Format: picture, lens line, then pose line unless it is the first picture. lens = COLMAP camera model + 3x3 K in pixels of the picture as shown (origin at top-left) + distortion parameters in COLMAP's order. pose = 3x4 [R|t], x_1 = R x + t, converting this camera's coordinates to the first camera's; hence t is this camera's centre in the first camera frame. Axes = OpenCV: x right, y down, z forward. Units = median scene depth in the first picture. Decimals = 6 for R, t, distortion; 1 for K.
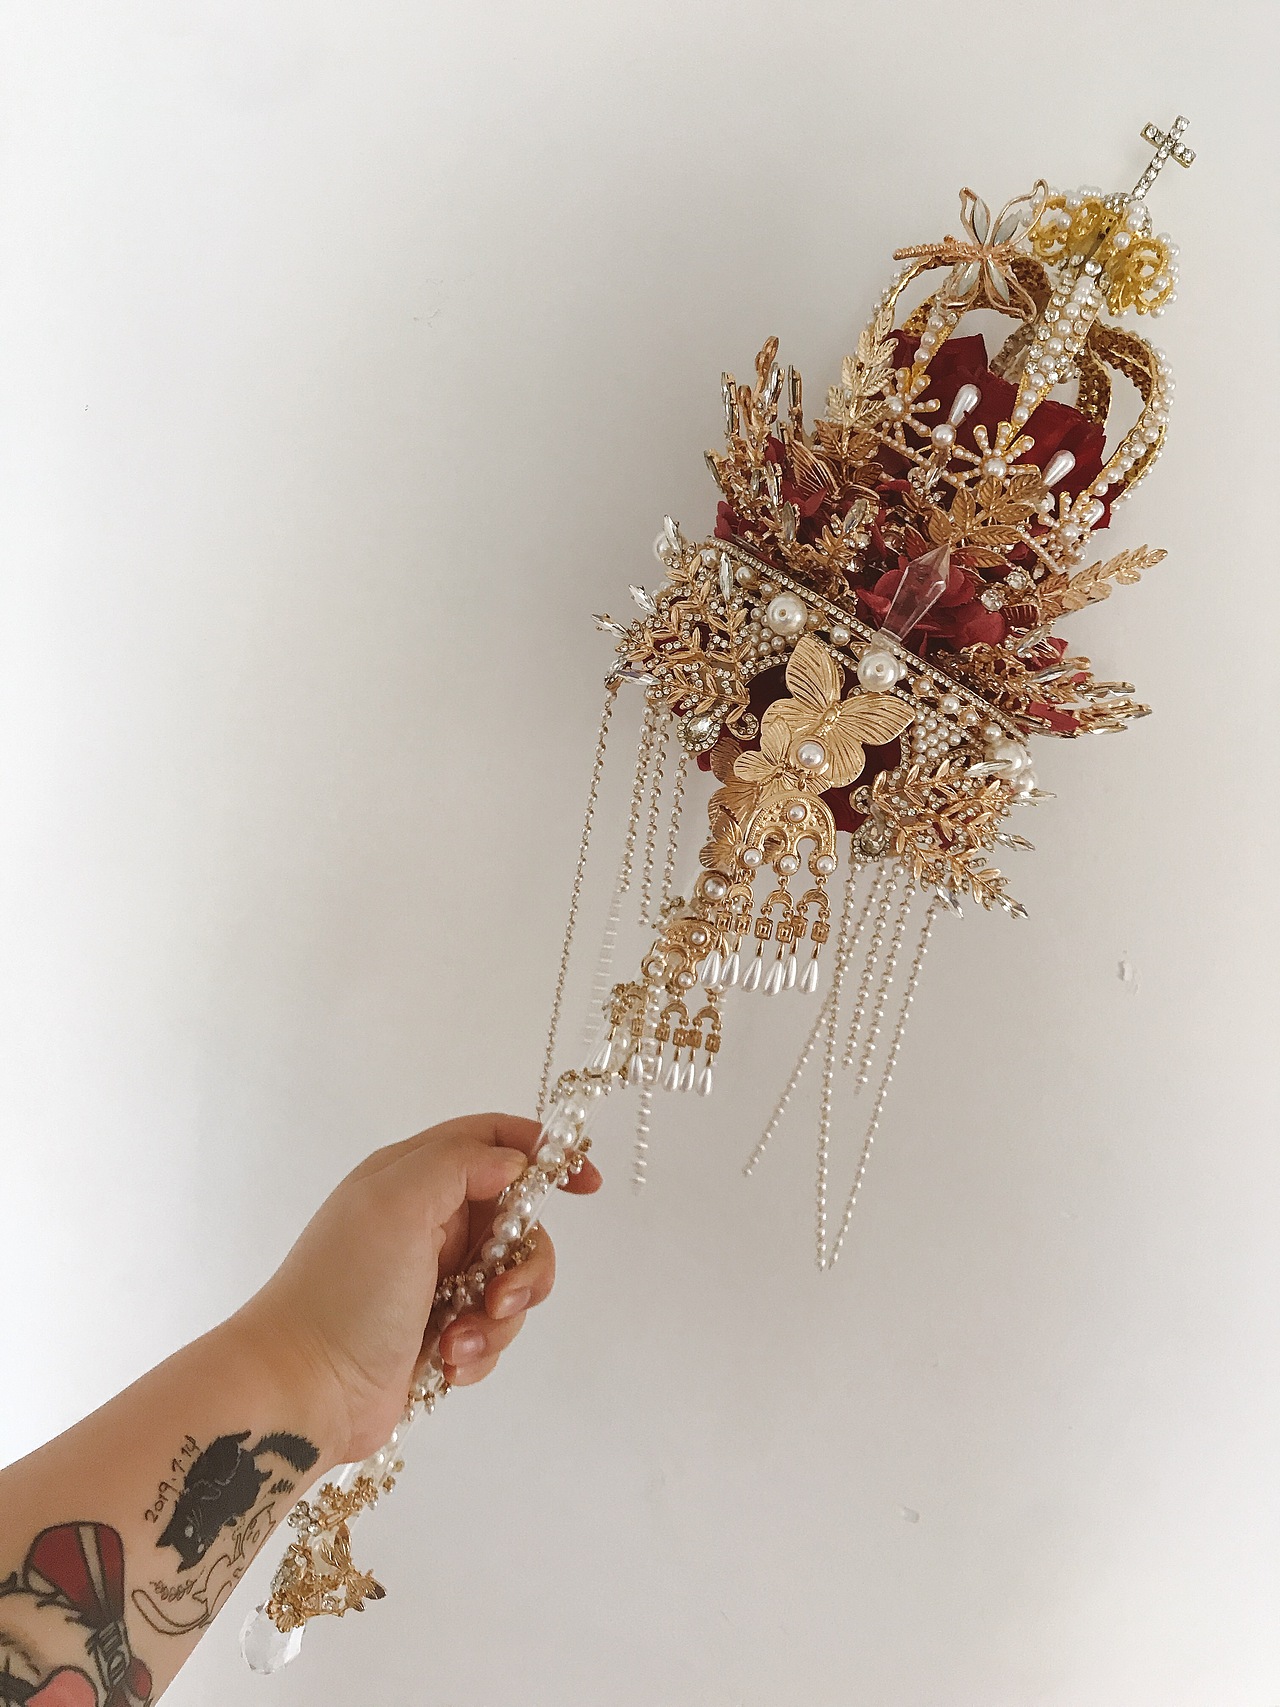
lens RADIAL K [[1403.9, 0, 606.8], [0, 1403.9, 853.3], [0, 0, 1]] dist [-0.005355, -0.062125]
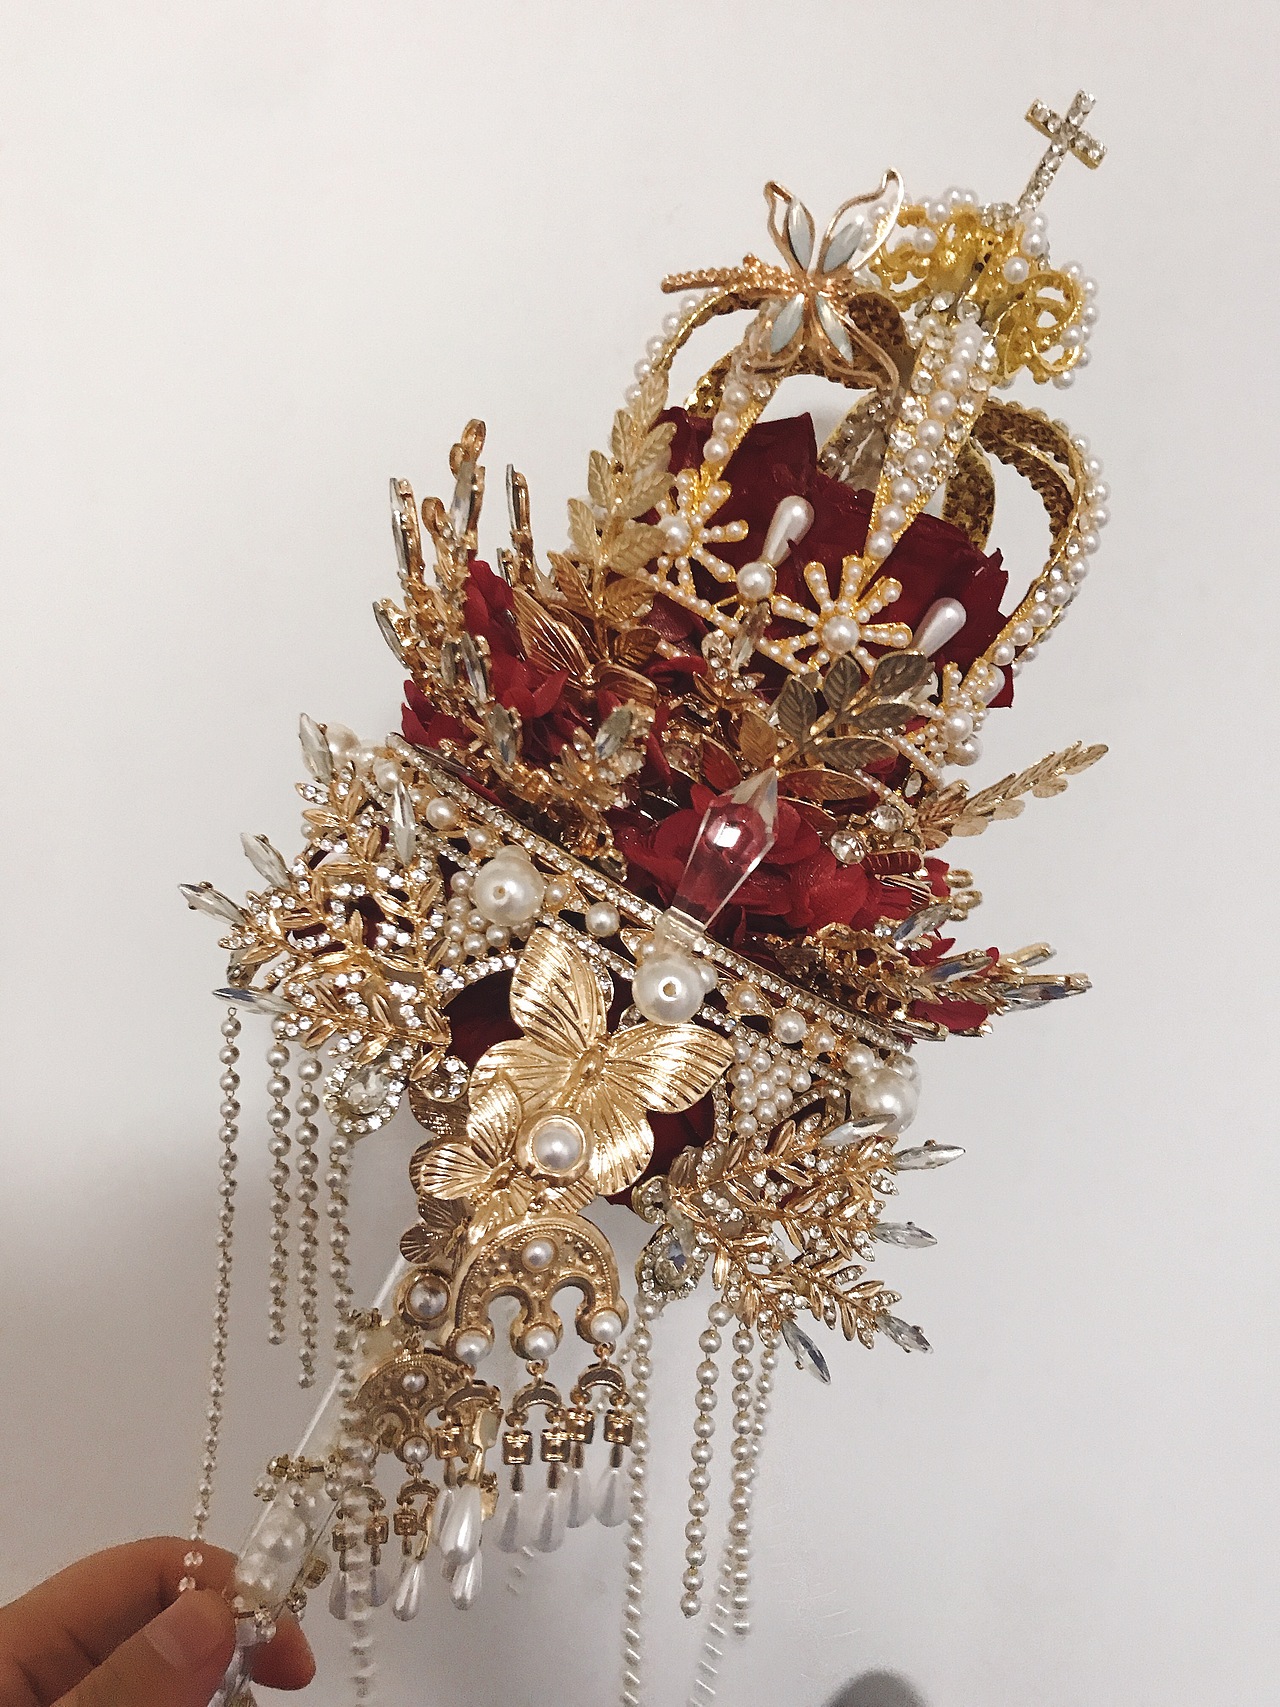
lens RADIAL K [[1404.7, 0, 635.3], [0, 1404.7, 809.0], [0, 0, 1]] dist [0.123738, -0.383338]
pose [[0.988809, -0.035406, 0.144922, 0.095098], [0.046311, 0.996287, -0.072572, -0.155861], [-0.141814, 0.078472, 0.986778, 0.406876]]
